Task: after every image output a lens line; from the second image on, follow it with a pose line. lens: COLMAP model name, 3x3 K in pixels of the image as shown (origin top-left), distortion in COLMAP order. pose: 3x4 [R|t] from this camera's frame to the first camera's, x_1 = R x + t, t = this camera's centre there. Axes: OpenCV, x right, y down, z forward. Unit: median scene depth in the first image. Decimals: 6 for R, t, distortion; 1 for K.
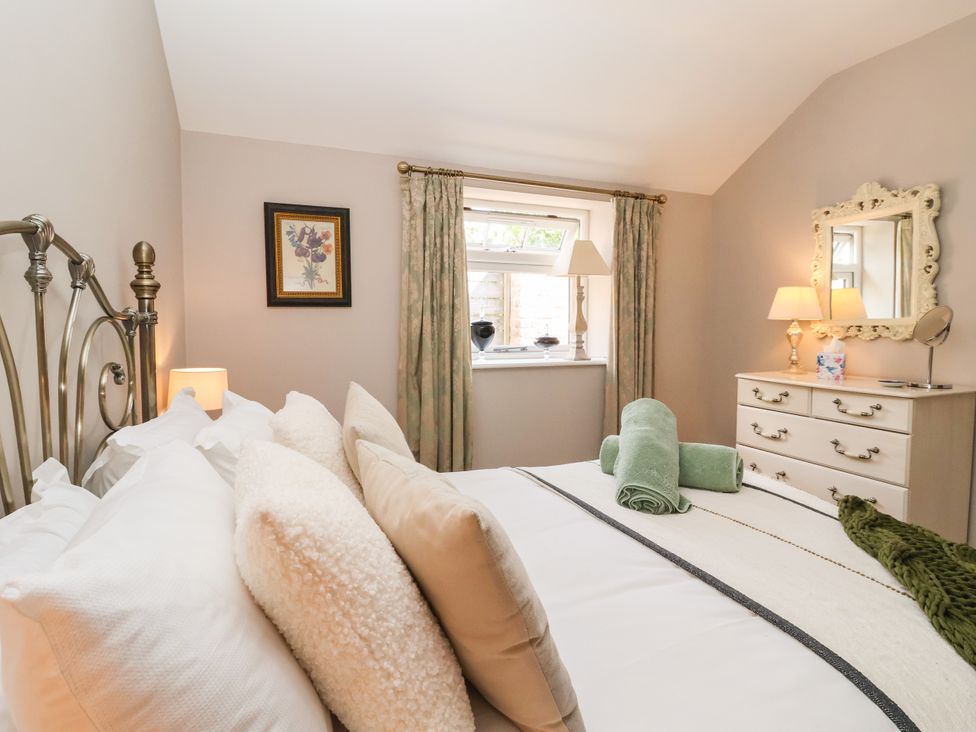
lens RADIAL K [[562.0, 0, 485.8], [0, 562.0, 351.4], [0, 0, 1]] dist [0.003651, -0.021499]
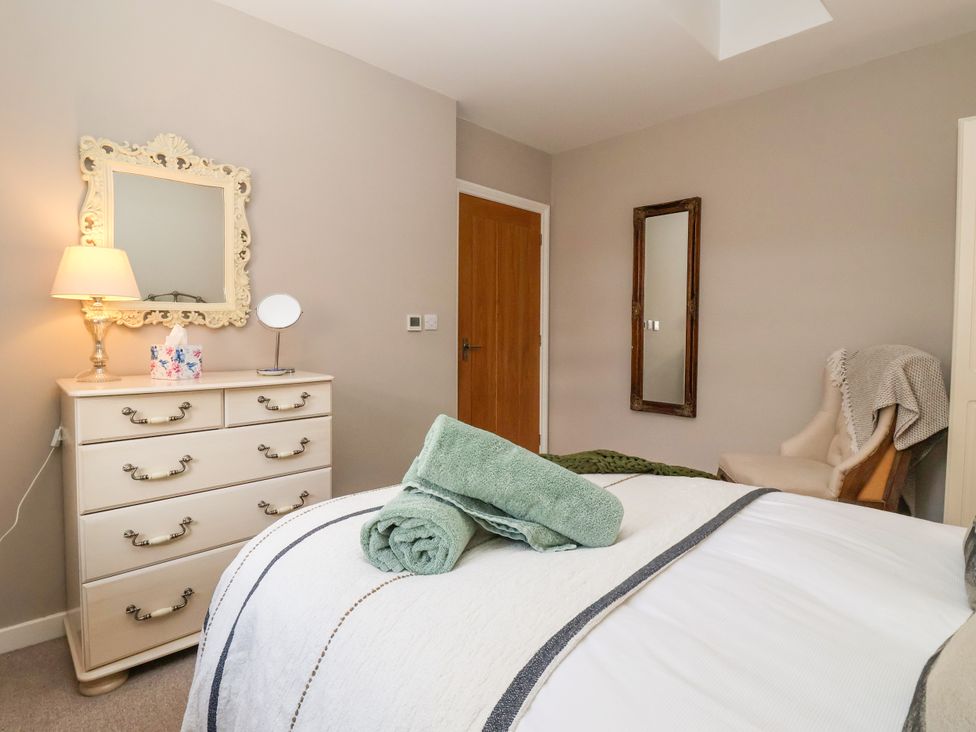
lens RADIAL K [[542.1, 0, 484.5], [0, 542.1, 344.9], [0, 0, 1]] dist [0.002800, -0.001988]
pose [[-0.422630, -0.031365, 0.905760, -0.235936], [0.037347, 0.997949, 0.051984, -0.021351], [-0.905533, 0.055798, -0.420592, 0.957621]]
